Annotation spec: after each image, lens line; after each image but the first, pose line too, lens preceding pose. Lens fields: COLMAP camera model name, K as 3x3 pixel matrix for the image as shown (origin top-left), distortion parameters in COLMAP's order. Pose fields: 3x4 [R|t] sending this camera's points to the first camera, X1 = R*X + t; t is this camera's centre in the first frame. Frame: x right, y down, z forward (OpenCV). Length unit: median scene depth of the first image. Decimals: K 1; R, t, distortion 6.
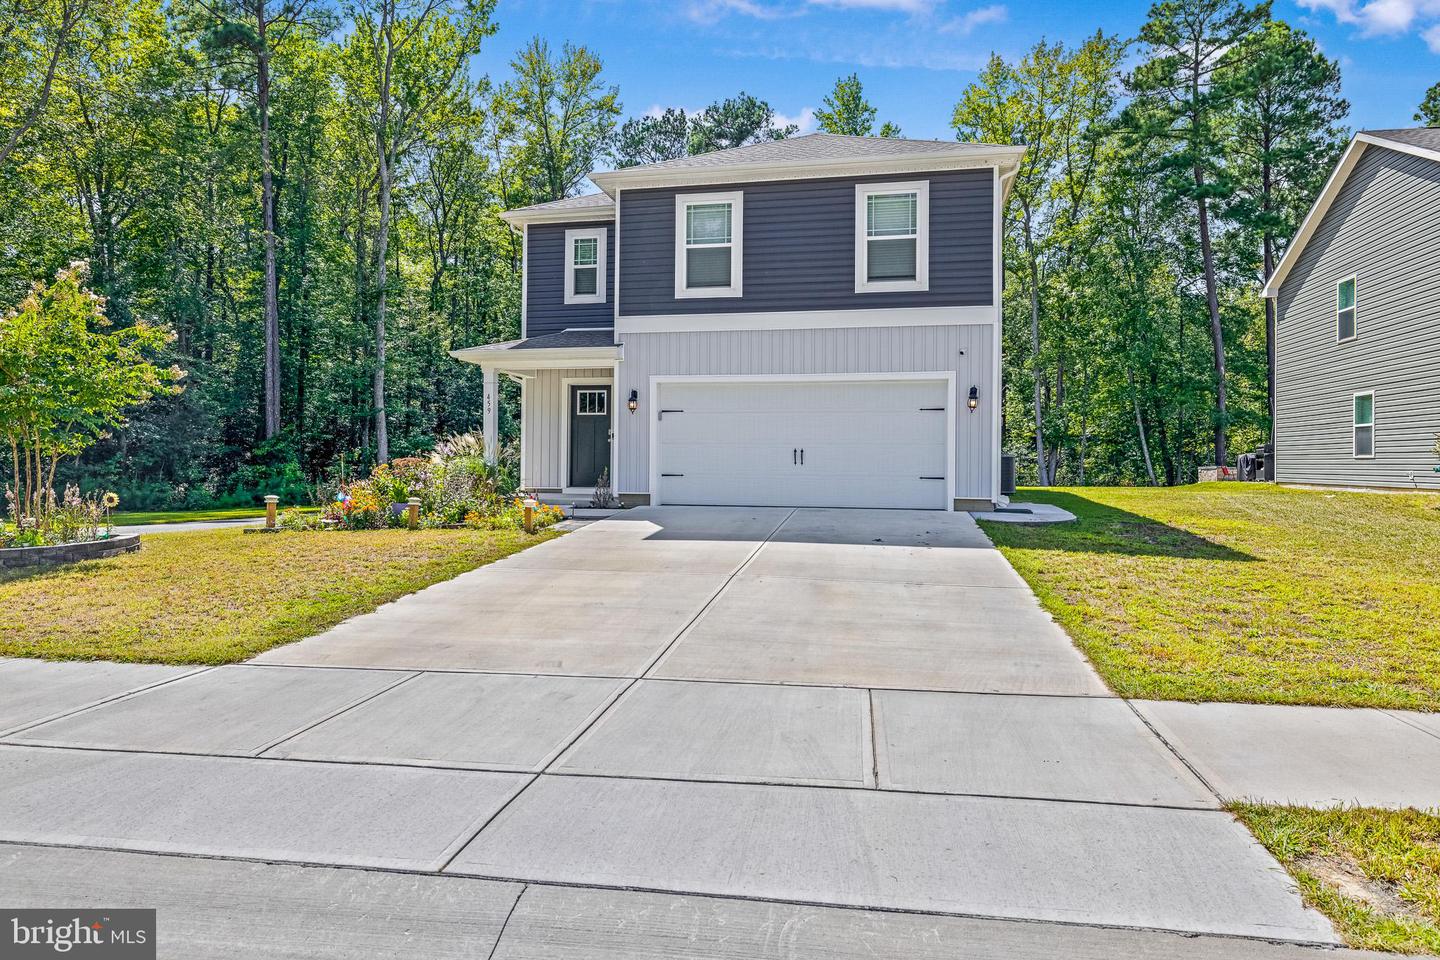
lens RADIAL K [[872.1, 0, 716.4], [0, 872.1, 466.4], [0, 0, 1]] dist [0.000004, -0.000798]
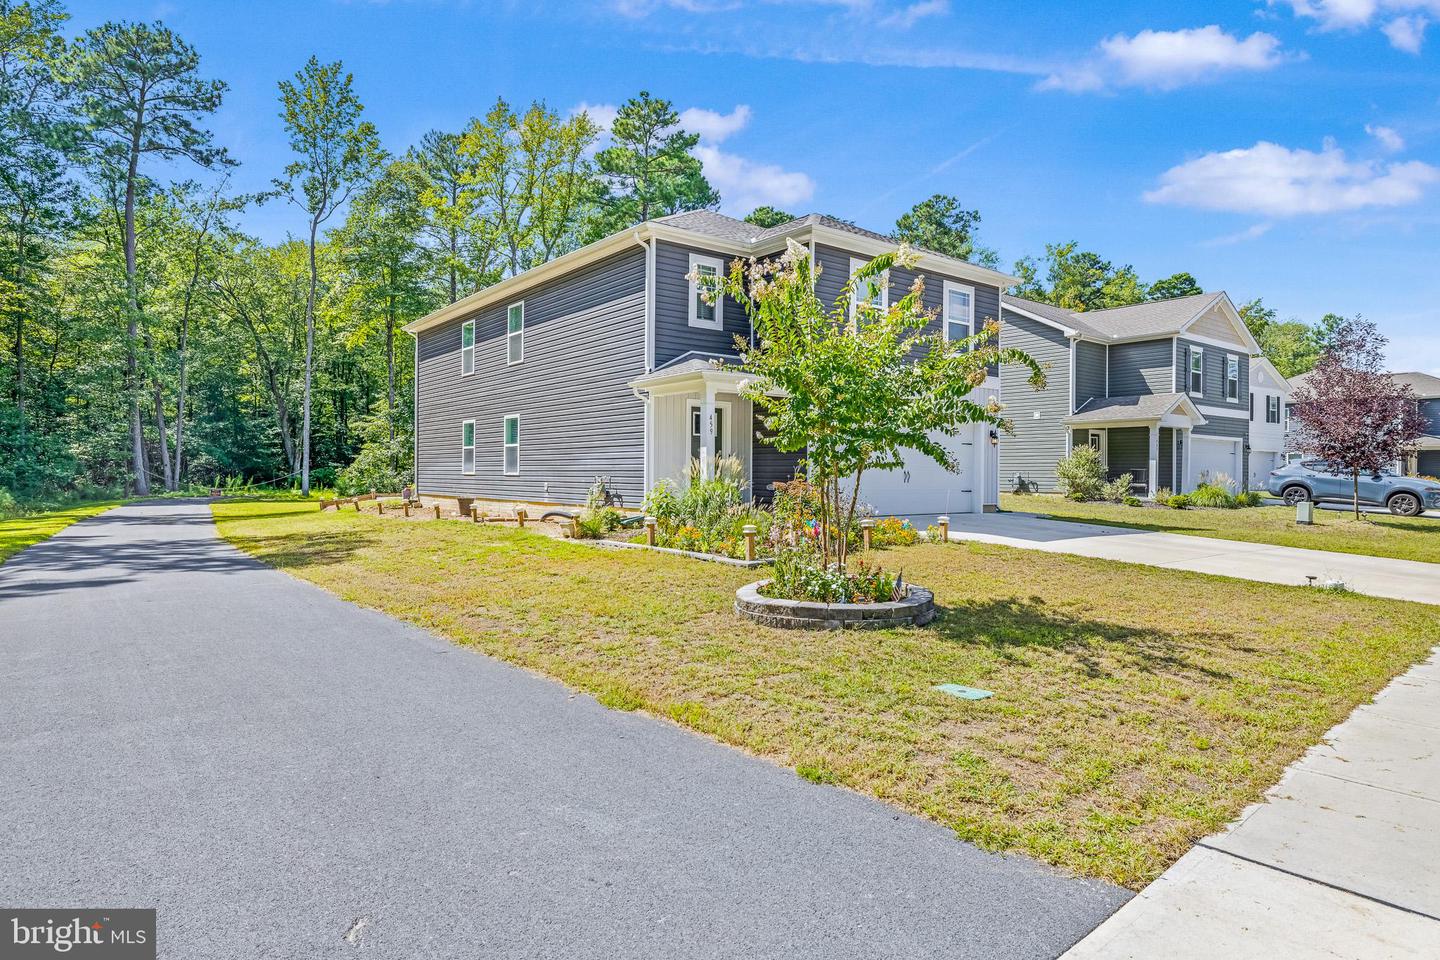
lens RADIAL K [[823.3, 0, 720.0], [0, 823.3, 480.0], [0, 0, 1]] dist [0.006683, -0.000309]
pose [[0.645316, -0.009815, 0.763852, -0.380953], [0.001861, 0.999935, 0.011277, -0.007634], [-0.763913, -0.005856, 0.645292, 0.151901]]
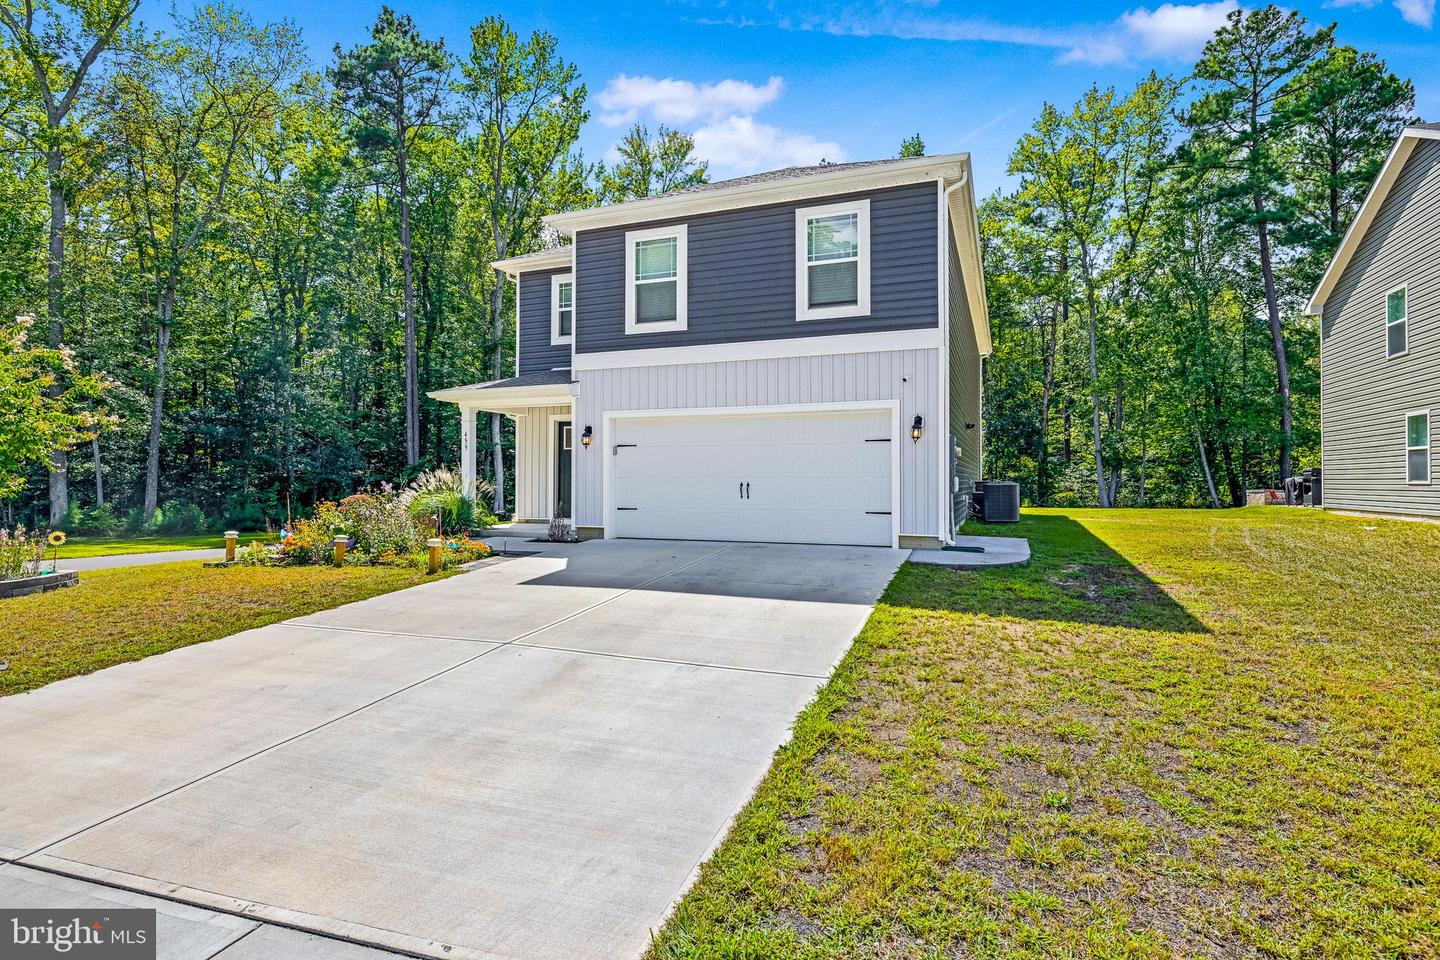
lens RADIAL K [[729.6, 0, 720.0], [0, 729.6, 480.0], [0, 0, 1]] dist [-0.003166, 0.001053]
pose [[0.987548, -0.007170, -0.157155, 0.071876], [0.005993, 0.999950, -0.007958, -0.006075], [0.157204, 0.006917, 0.987542, 0.067999]]
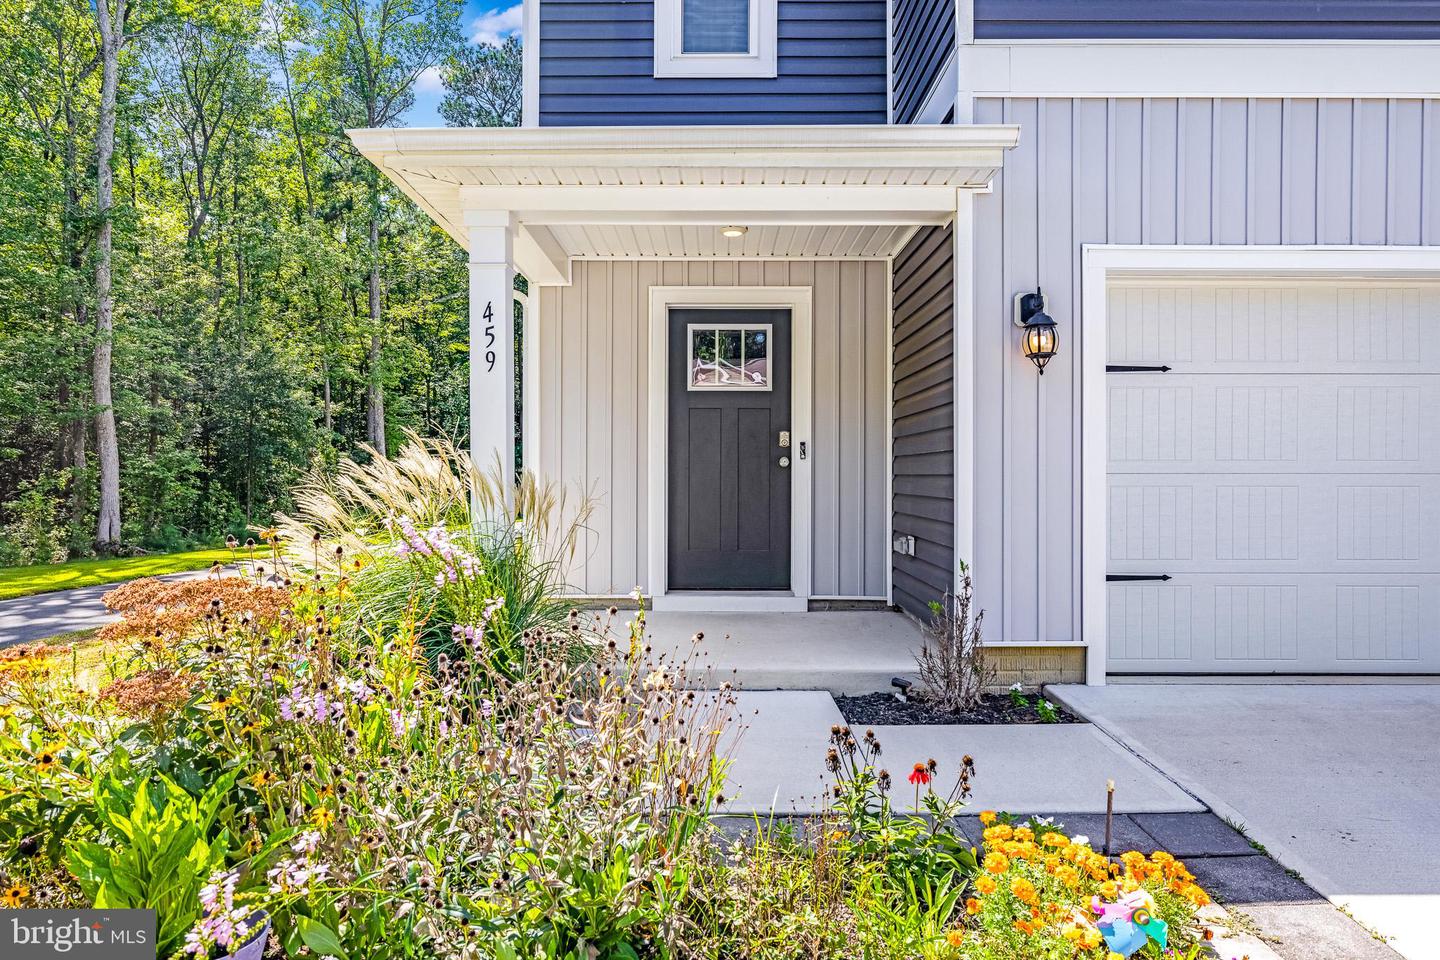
lens RADIAL K [[910.7, 0, 720.0], [0, 910.7, 480.0], [0, 0, 1]] dist [-0.002813, 0.000040]
pose [[0.975891, -0.011394, 0.217962, -0.099247], [0.011320, 0.999935, 0.001585, -0.009812], [-0.217966, 0.000920, 0.975956, 0.272607]]
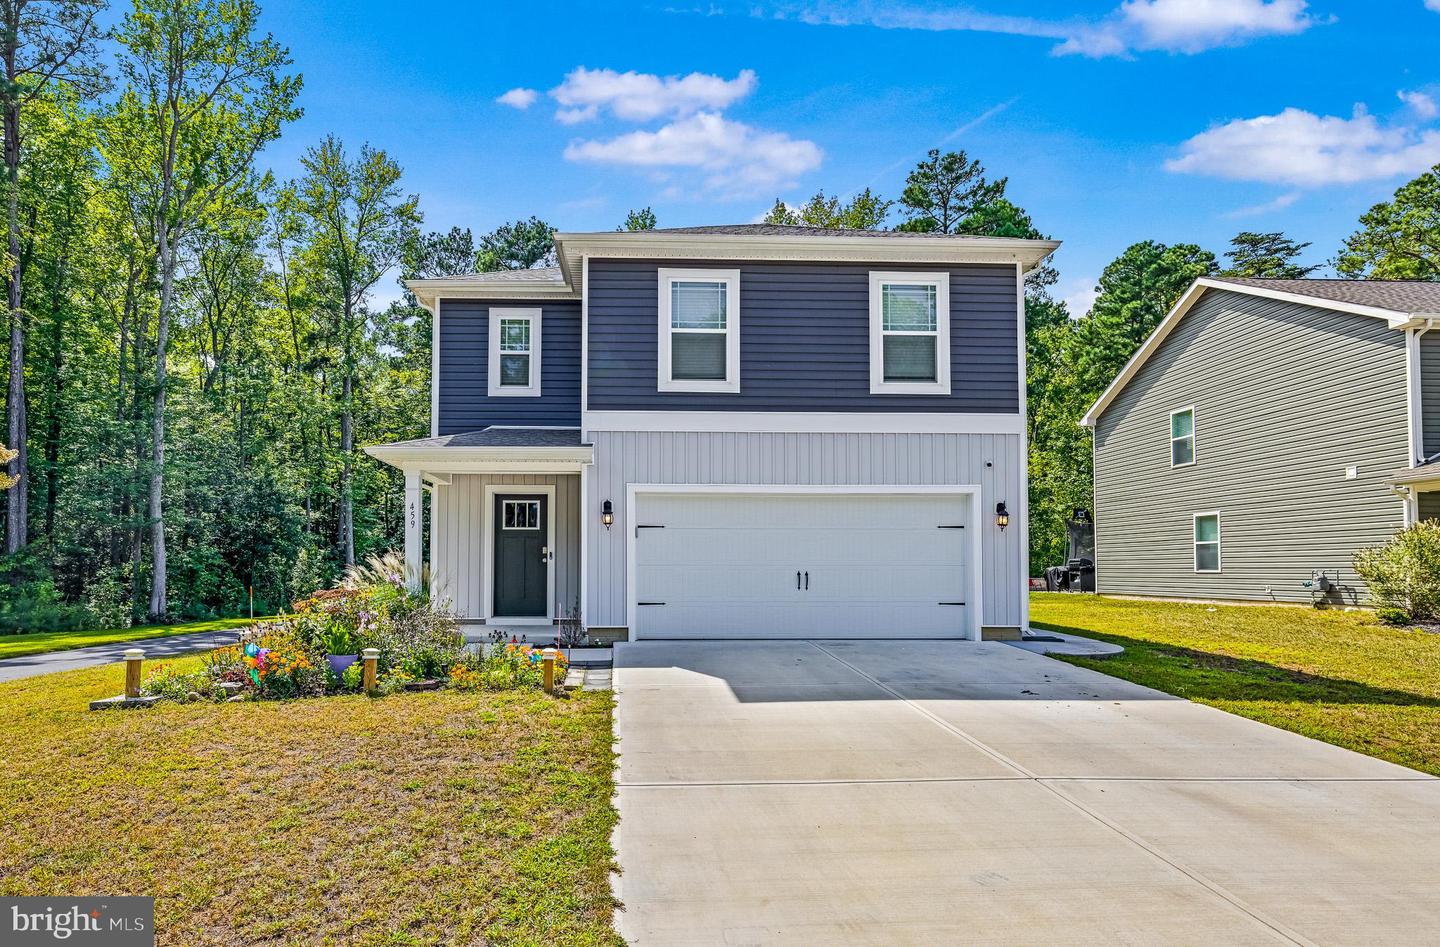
lens RADIAL K [[793.0, 0, 657.7], [0, 793.0, 552.0], [0, 0, 1]] dist [-0.006657, 0.002579]
pose [[0.971142, -0.000952, 0.238502, -0.085064], [0.007400, 0.999631, -0.026145, -0.007259], [-0.238389, 0.027155, 0.970790, 0.100447]]
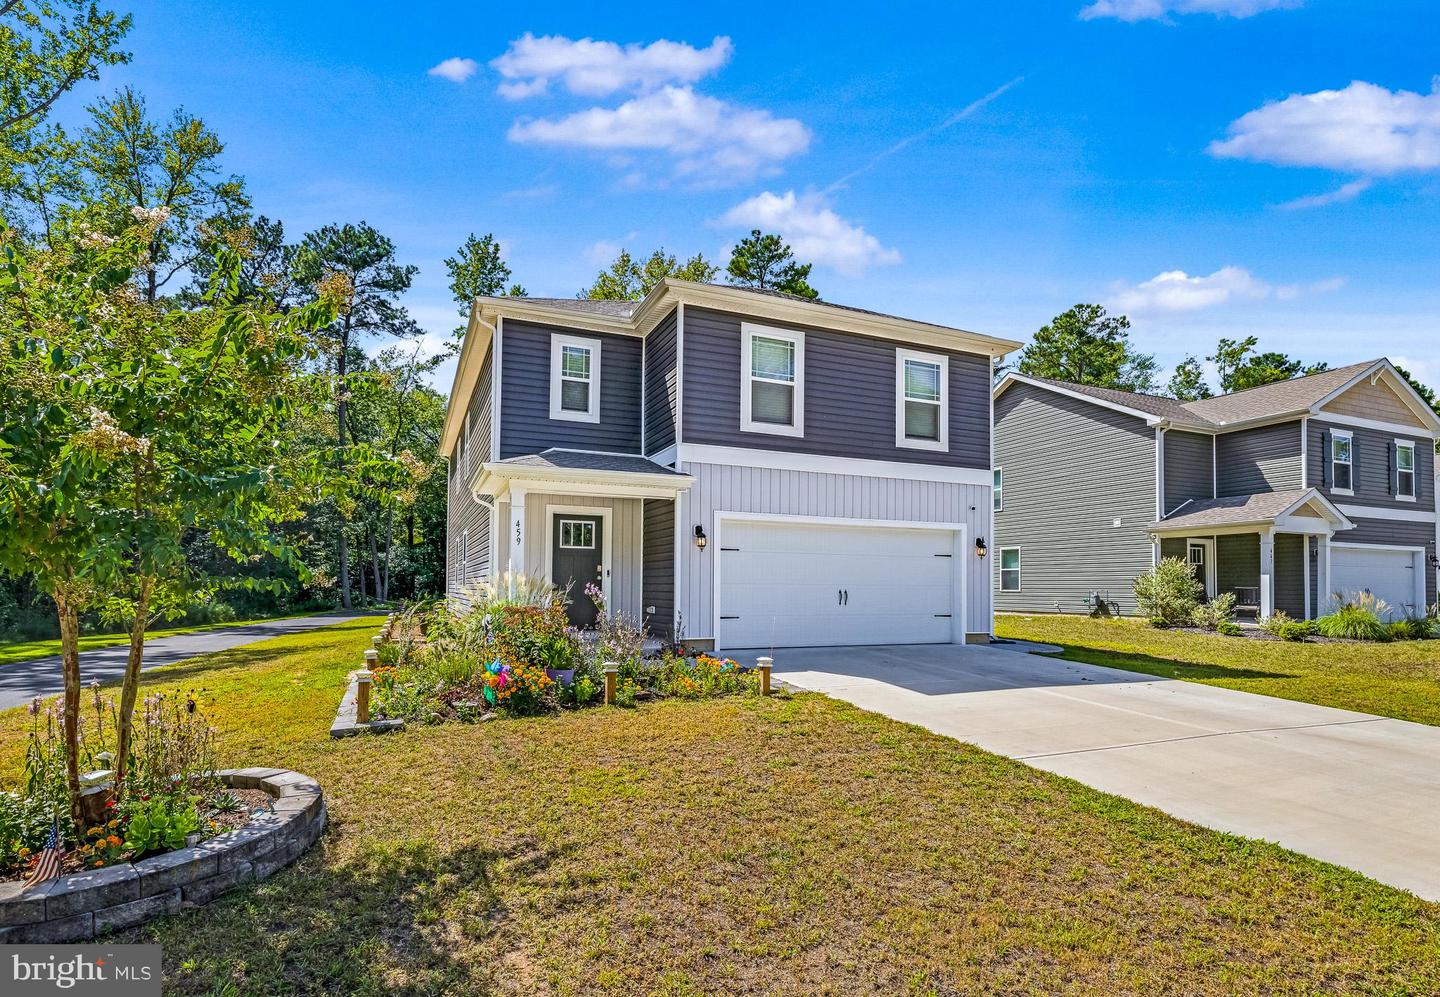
lens RADIAL K [[729.3, 0, 712.0], [0, 729.3, 574.3], [0, 0, 1]] dist [0.002463, 0.000677]
pose [[0.820223, 0.009768, 0.571961, -0.195065], [0.001194, 0.999823, -0.018787, -0.008273], [-0.572043, 0.016093, 0.820066, 0.138465]]
